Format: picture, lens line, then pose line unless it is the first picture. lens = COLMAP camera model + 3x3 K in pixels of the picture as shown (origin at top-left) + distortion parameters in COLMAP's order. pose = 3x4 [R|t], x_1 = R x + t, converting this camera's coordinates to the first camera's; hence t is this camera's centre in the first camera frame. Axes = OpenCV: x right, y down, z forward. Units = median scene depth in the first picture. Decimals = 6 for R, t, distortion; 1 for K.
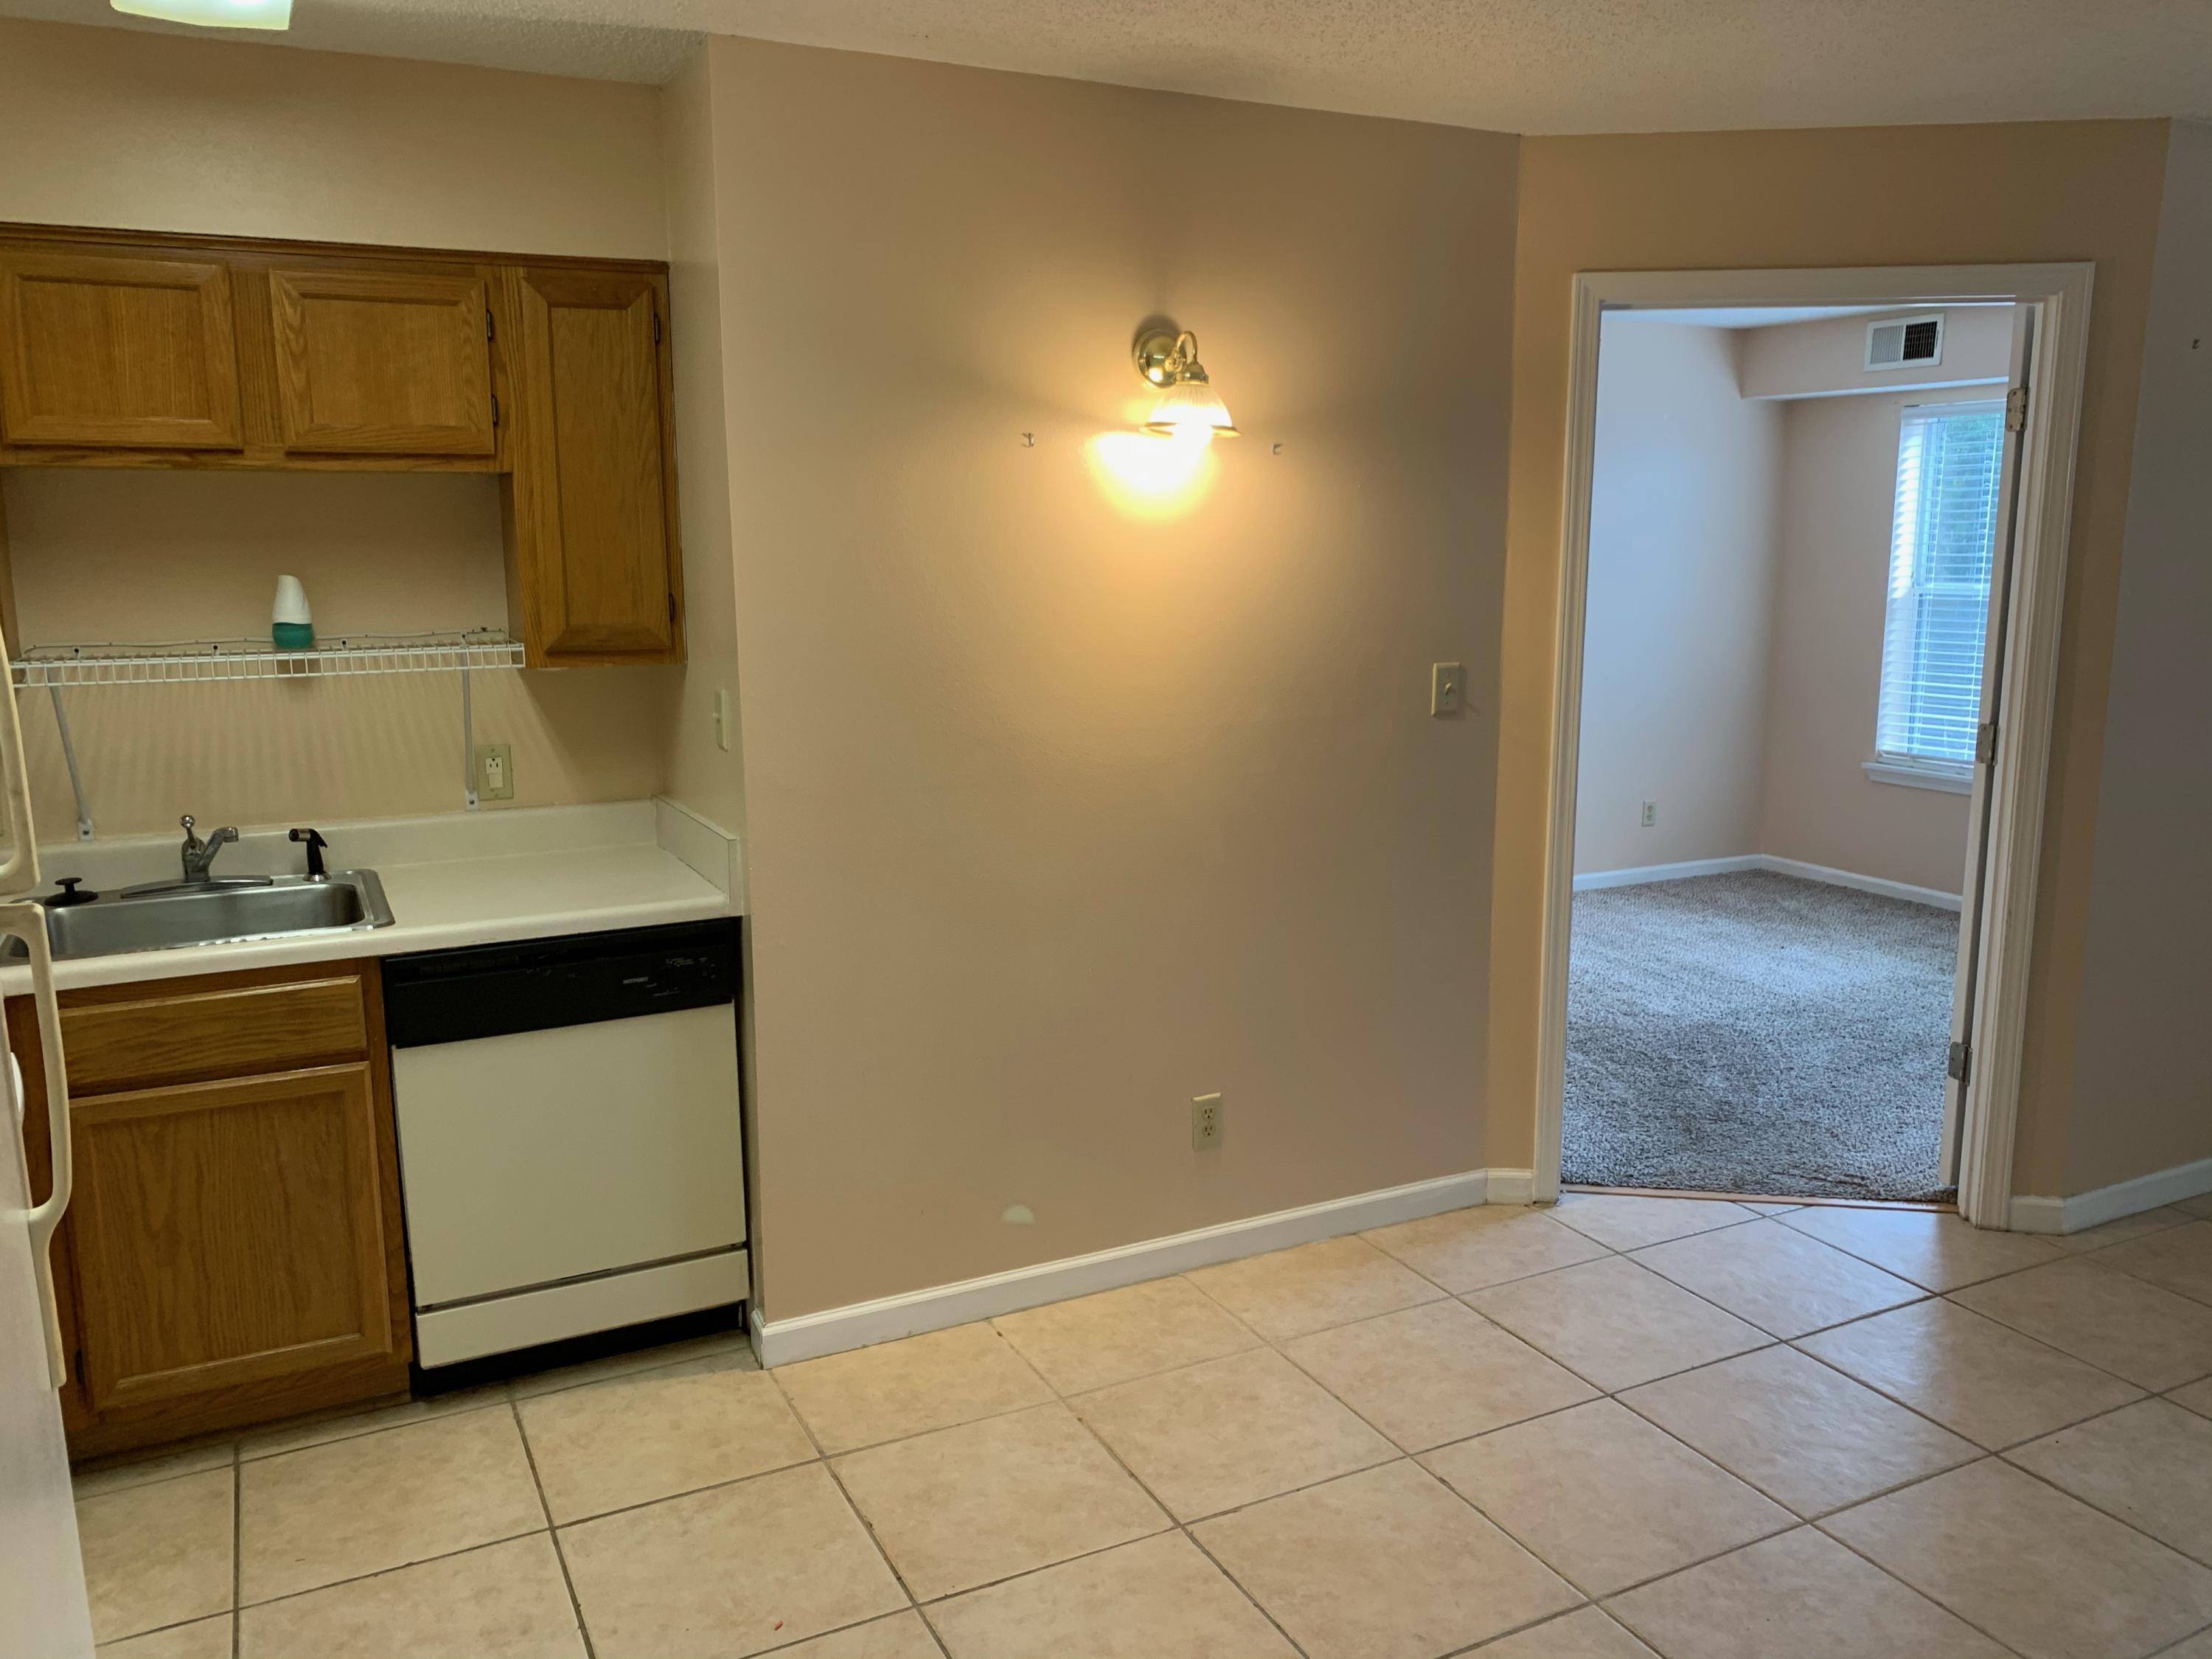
lens RADIAL K [[1703.0, 0, 1096.0], [0, 1703.0, 824.0], [0, 0, 1]] dist [-0.000309, 0.002429]
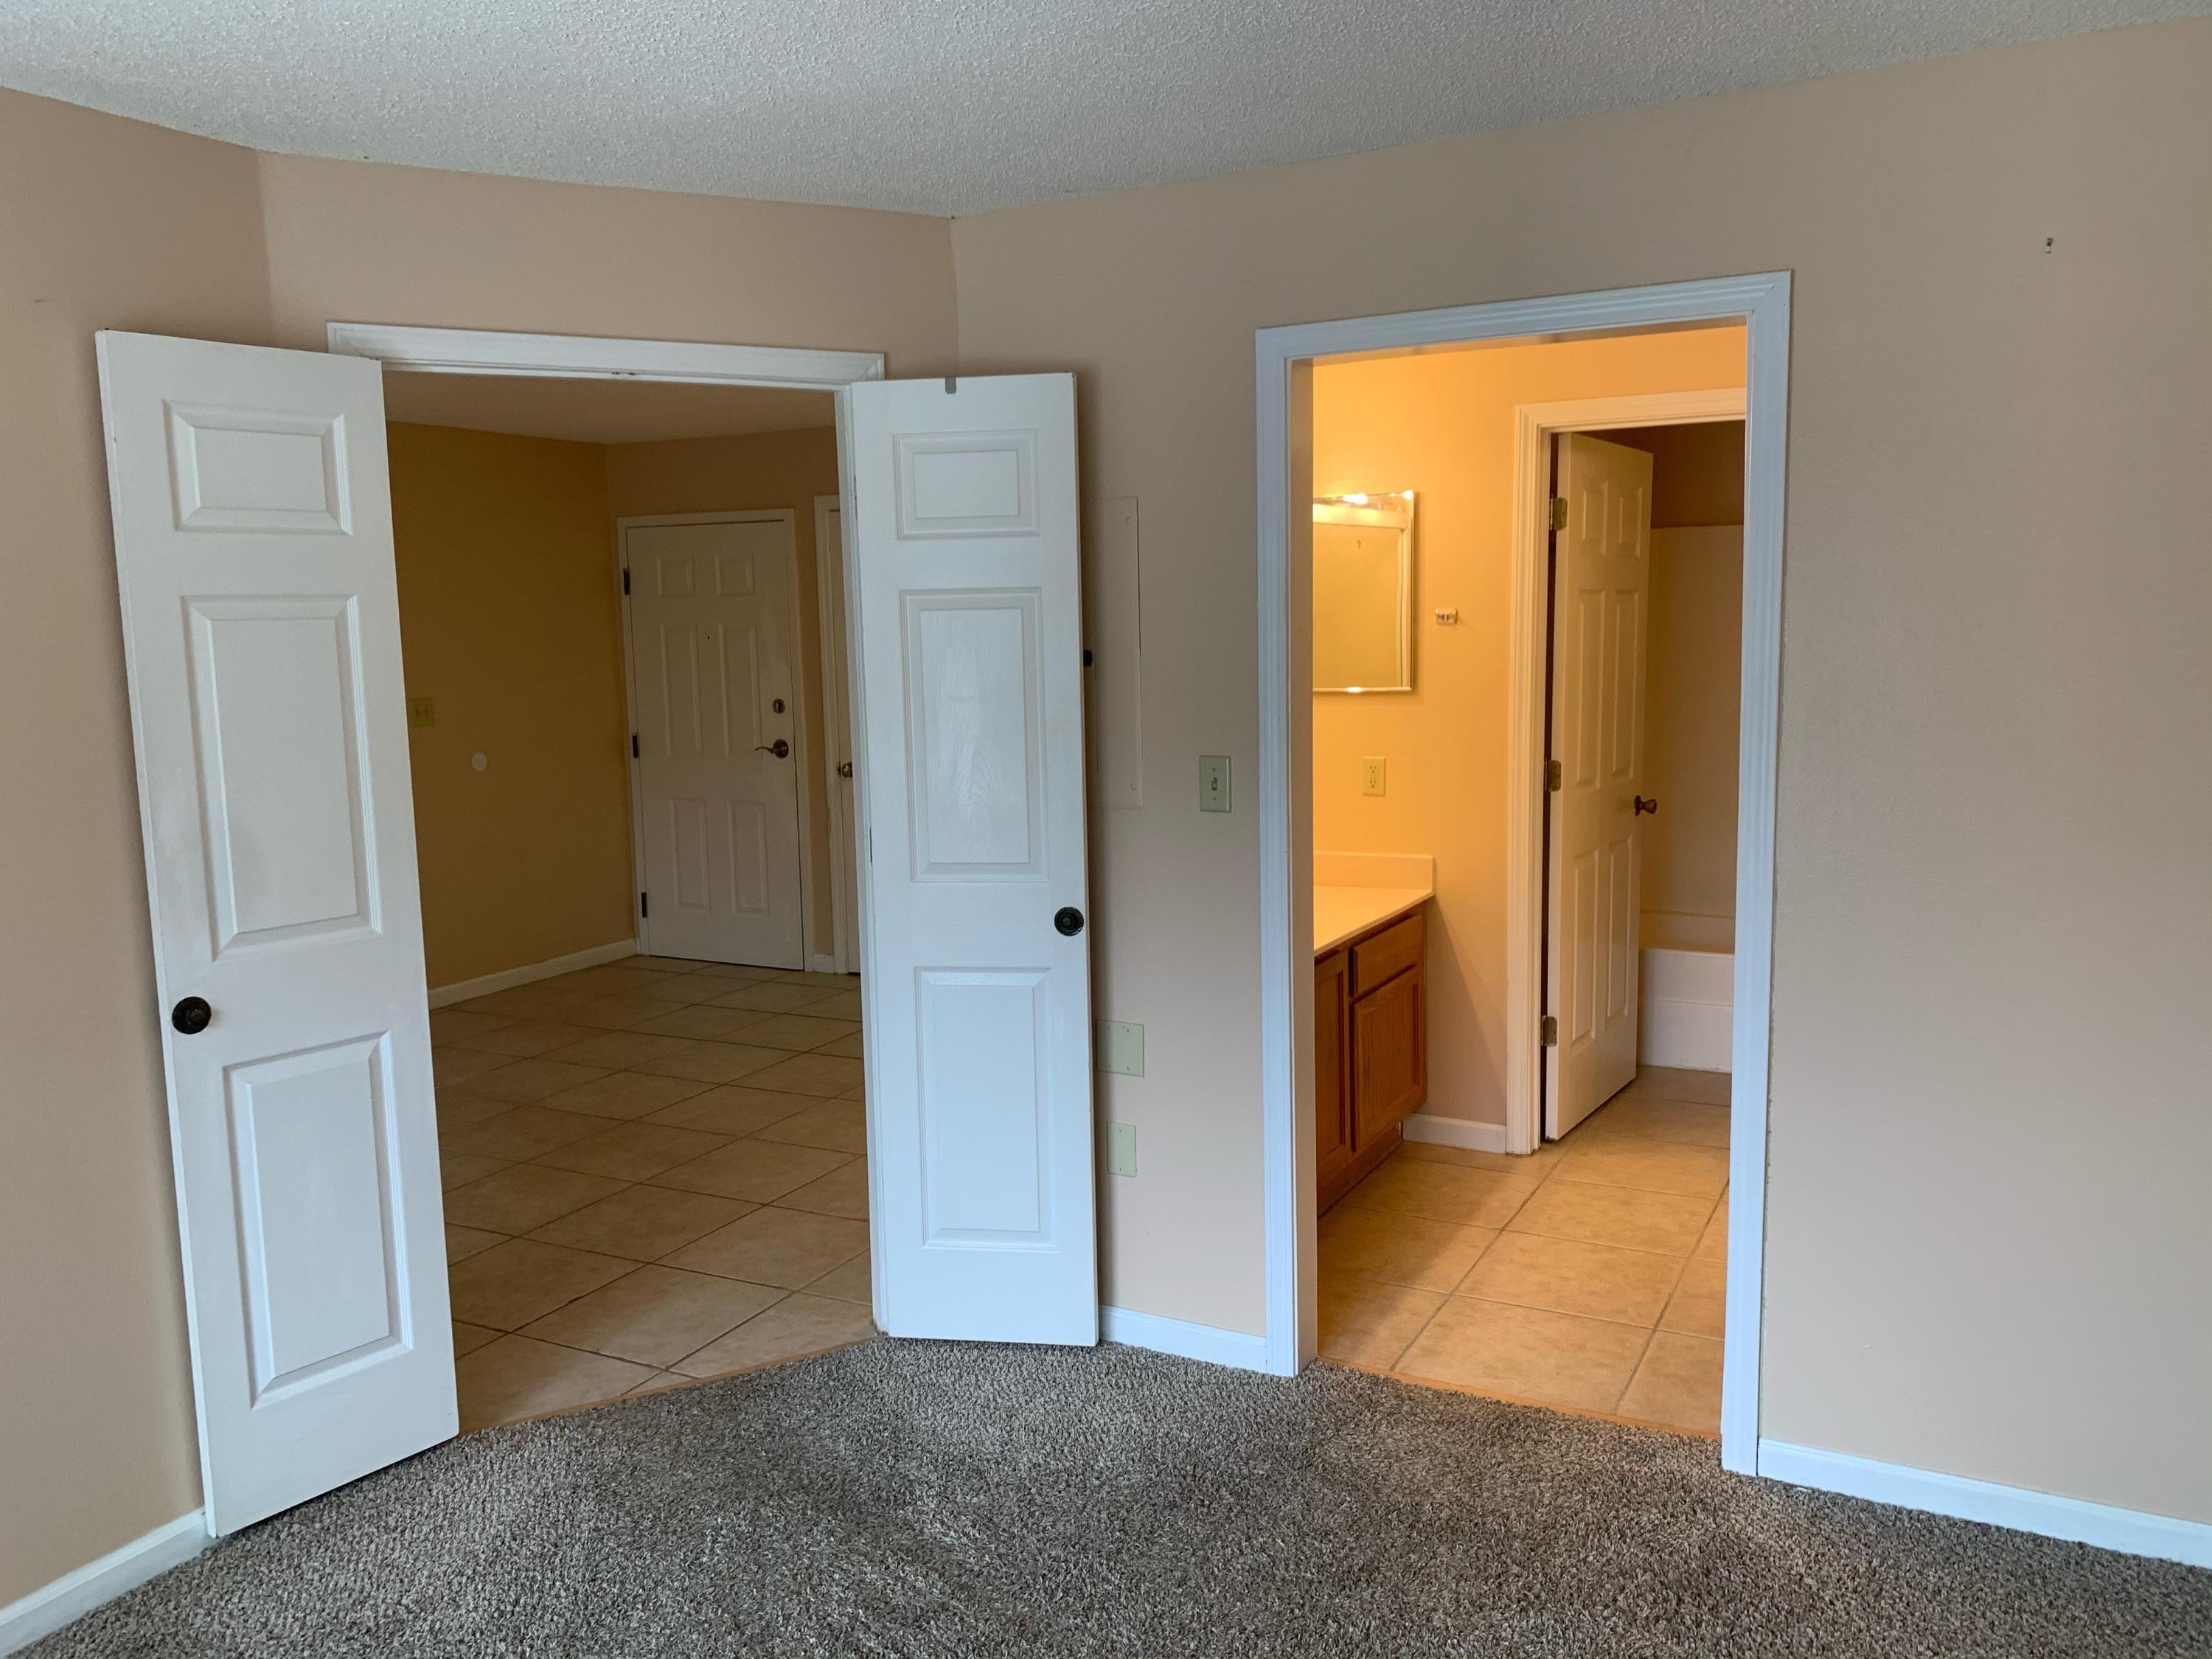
lens RADIAL K [[1681.5, 0, 1105.4], [0, 1681.5, 868.6], [0, 0, 1]] dist [0.077743, 0.000565]
pose [[-0.812498, 0.104147, -0.573586, 0.682656], [-0.082085, 0.953671, 0.289436, -0.304844], [0.577157, 0.282249, -0.766307, 1.730638]]
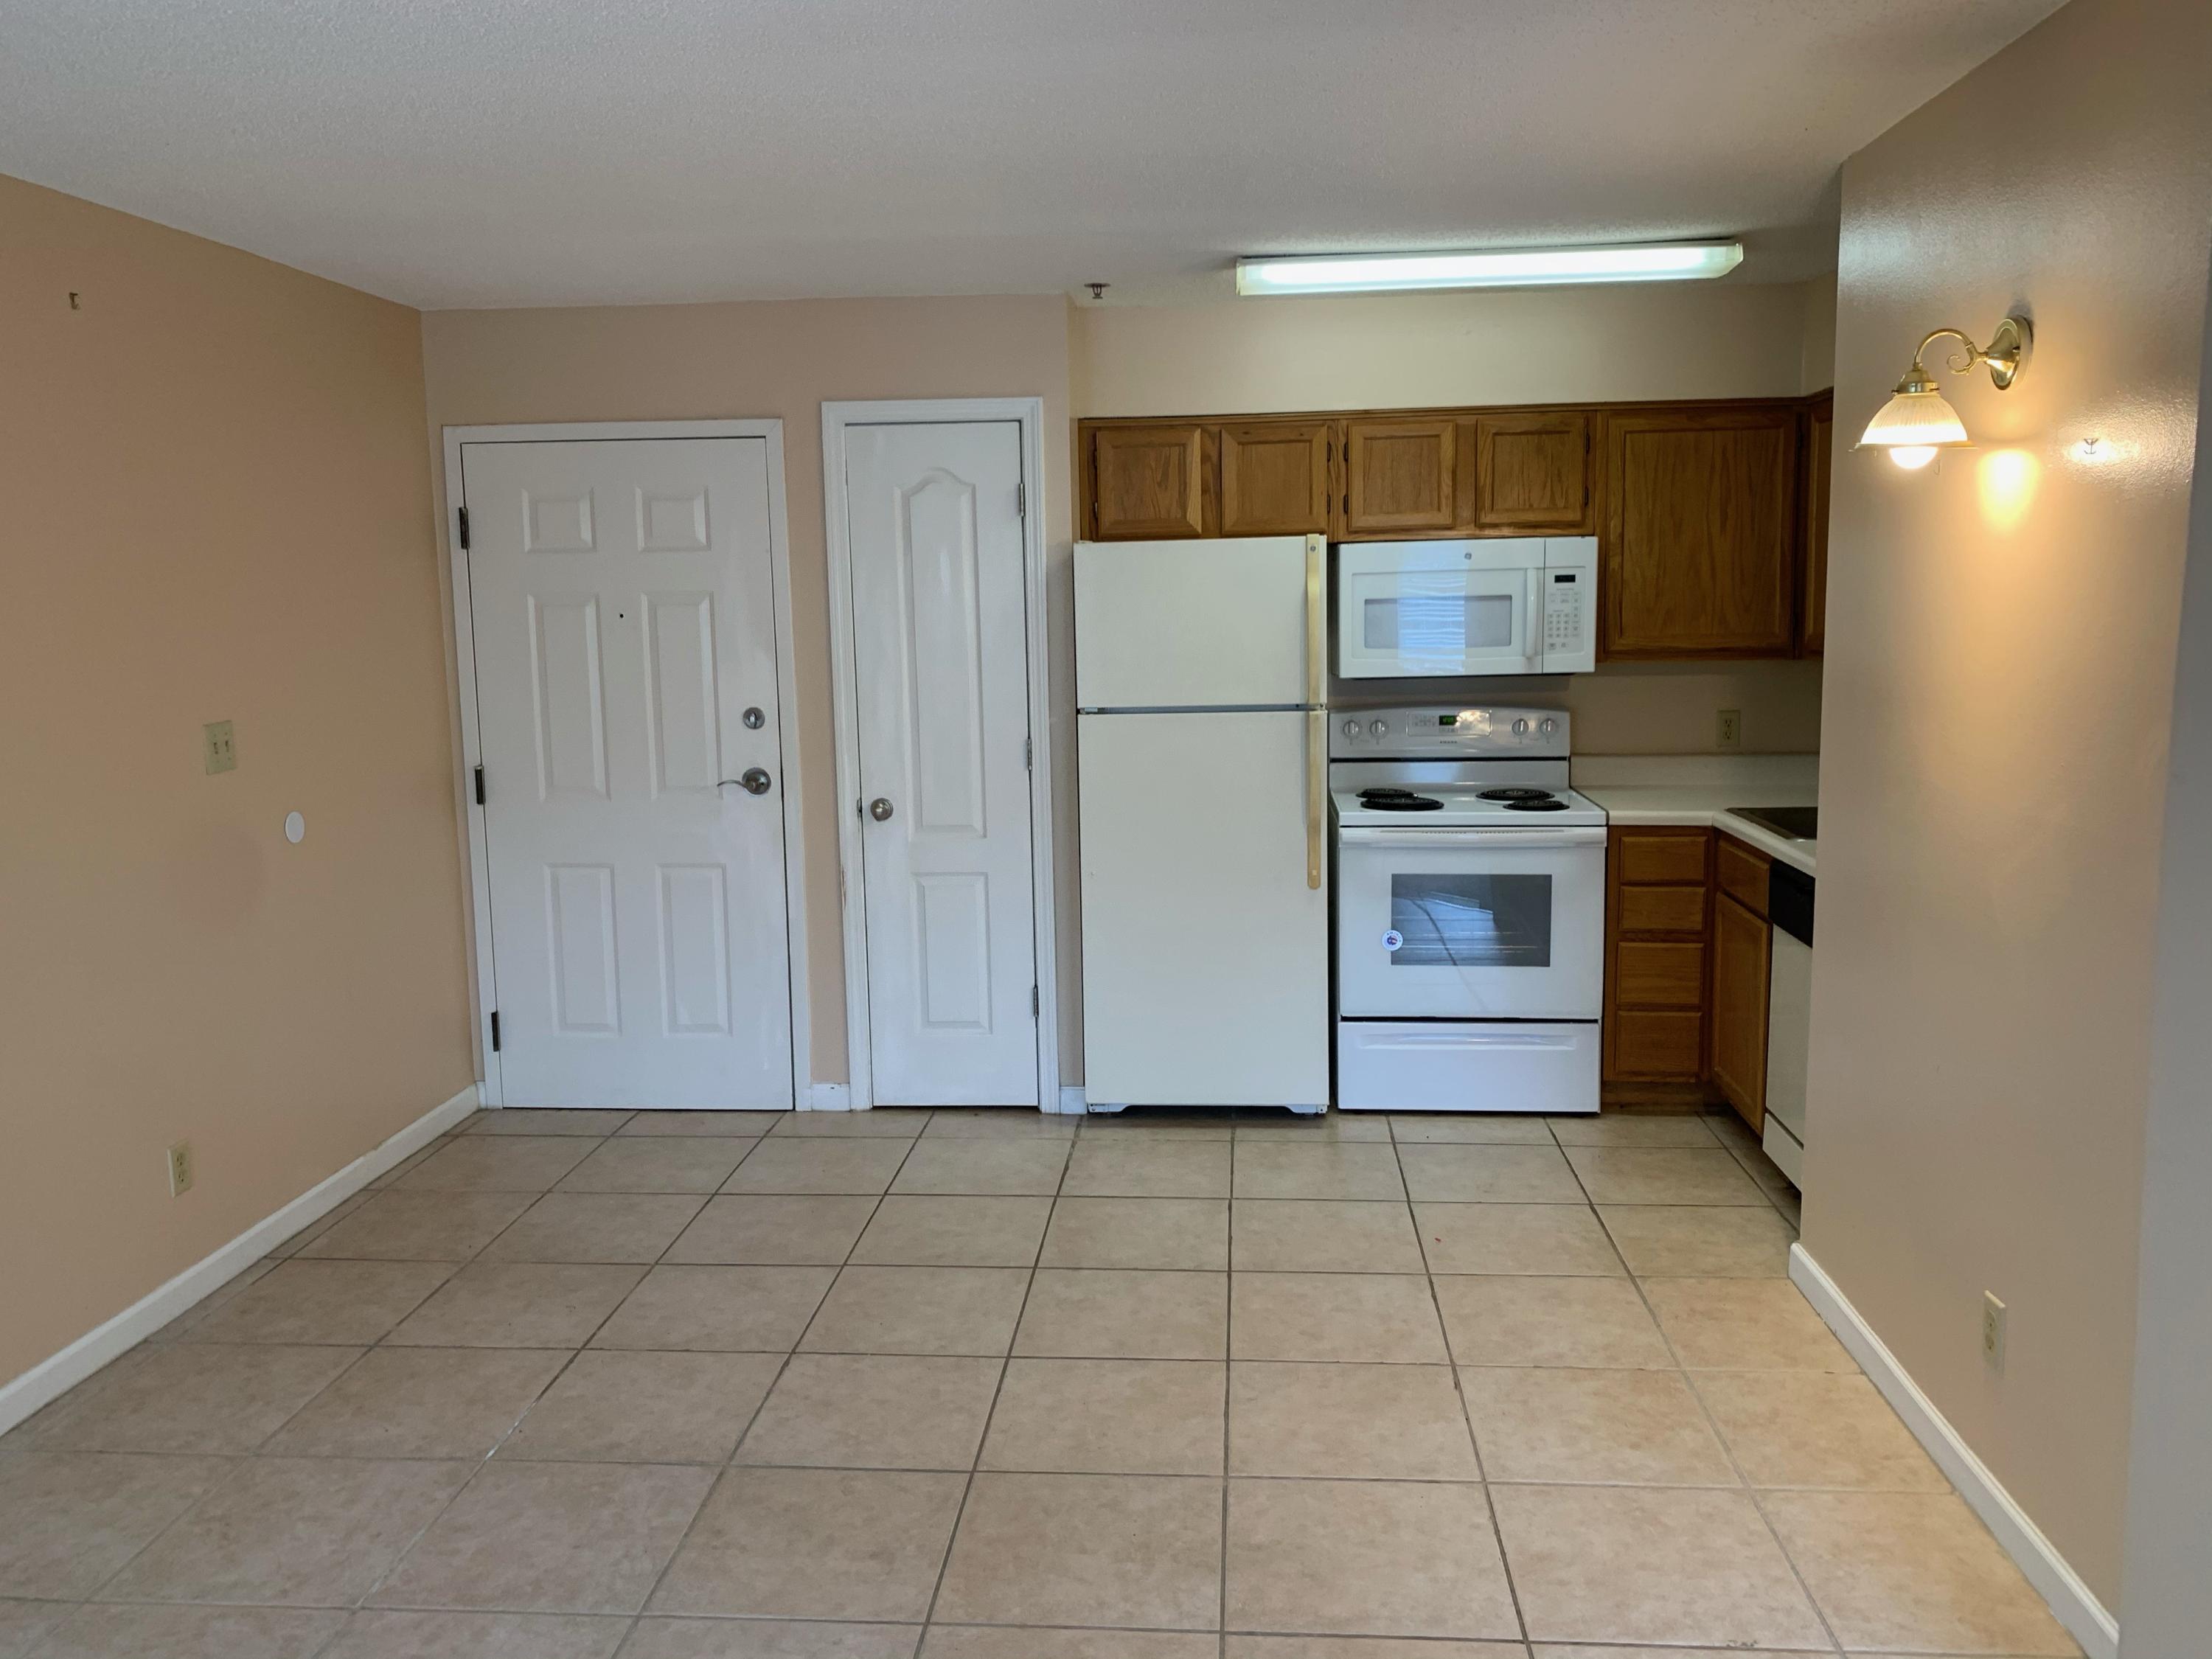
lens RADIAL K [[1693.2, 0, 1109.7], [0, 1693.2, 819.6], [0, 0, 1]] dist [0.129521, -0.230757]
pose [[-0.520996, 0.127662, -0.843958, 0.814695], [-0.132873, 0.964568, 0.227933, -0.155112], [0.843153, 0.230892, -0.485573, 0.892372]]
